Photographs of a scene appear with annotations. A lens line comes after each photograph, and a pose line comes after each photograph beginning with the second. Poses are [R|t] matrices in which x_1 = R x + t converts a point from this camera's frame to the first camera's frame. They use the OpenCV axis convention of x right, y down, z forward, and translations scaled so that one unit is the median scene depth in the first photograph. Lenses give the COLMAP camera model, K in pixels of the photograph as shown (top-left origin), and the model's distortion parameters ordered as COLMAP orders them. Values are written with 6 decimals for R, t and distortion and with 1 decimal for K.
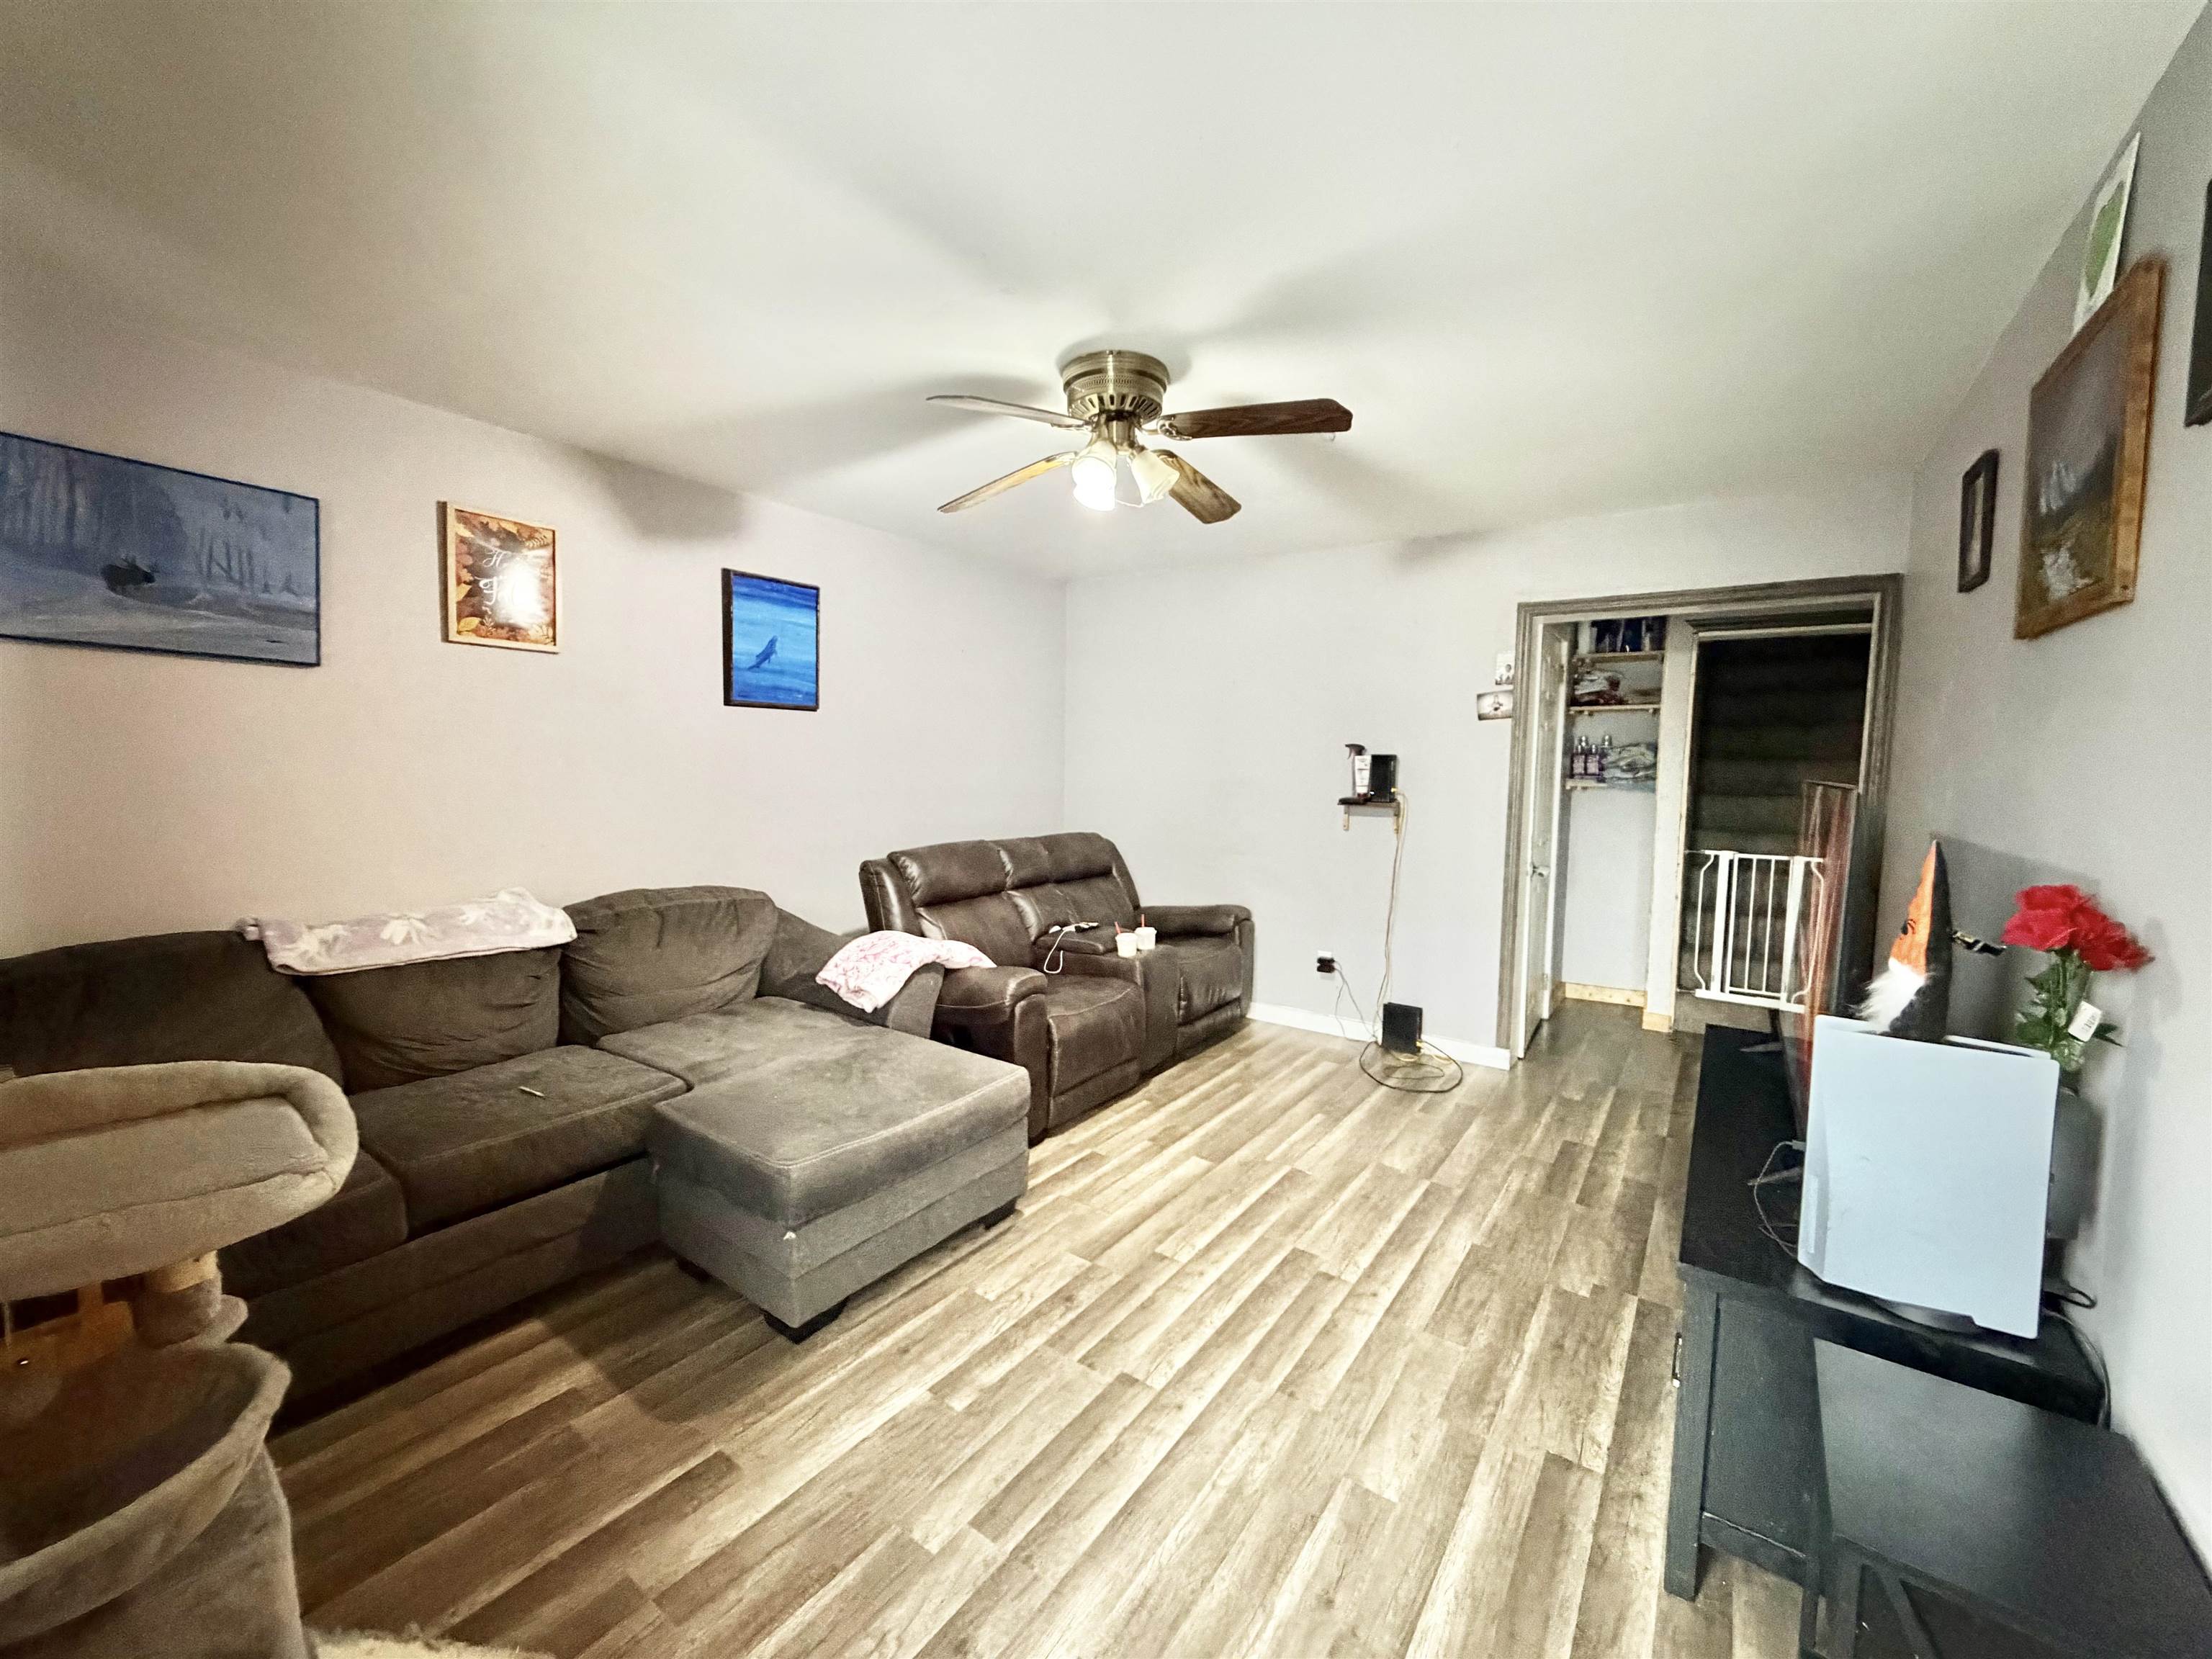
lens RADIAL K [[874.6, 0, 1102.3], [0, 874.6, 826.4], [0, 0, 1]] dist [-0.000456, -0.000035]
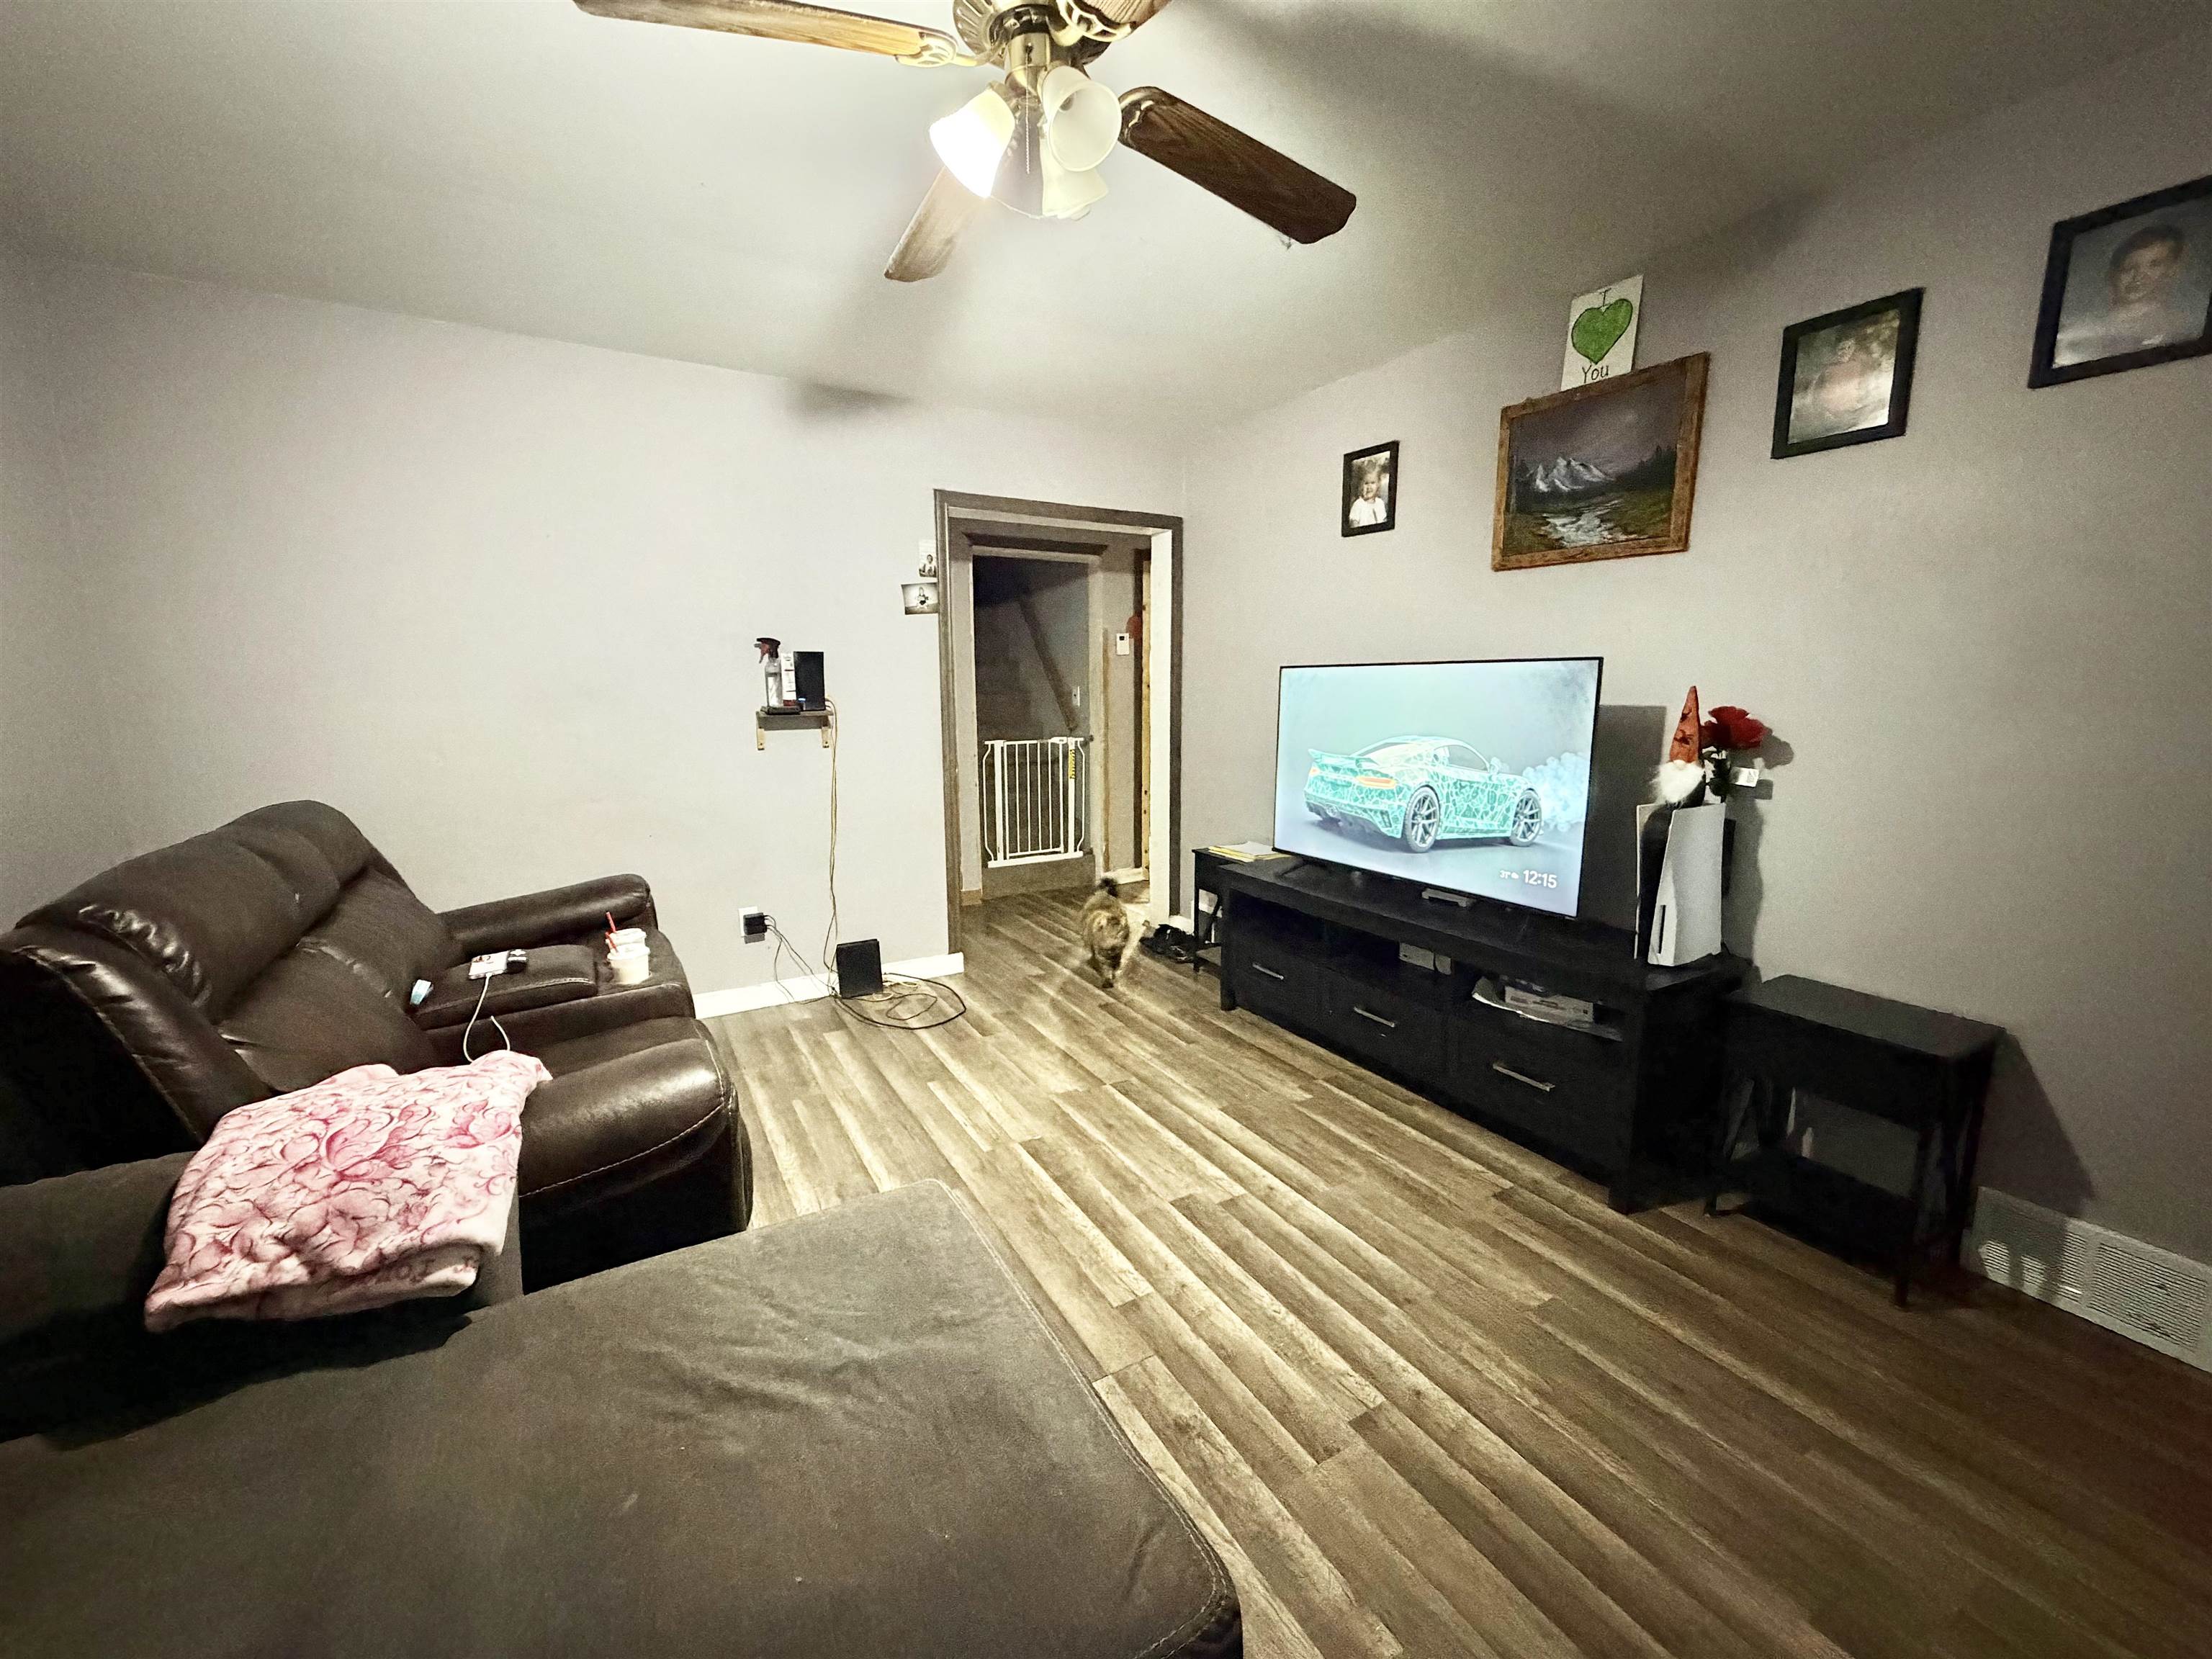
lens RADIAL K [[874.6, 0, 1102.3], [0, 874.6, 826.4], [0, 0, 1]] dist [-0.000456, -0.000035]
pose [[0.410839, -0.160096, 0.897541, -0.475719], [0.075373, 0.987056, 0.141562, -0.022326], [-0.908587, 0.009491, 0.417588, 0.601943]]
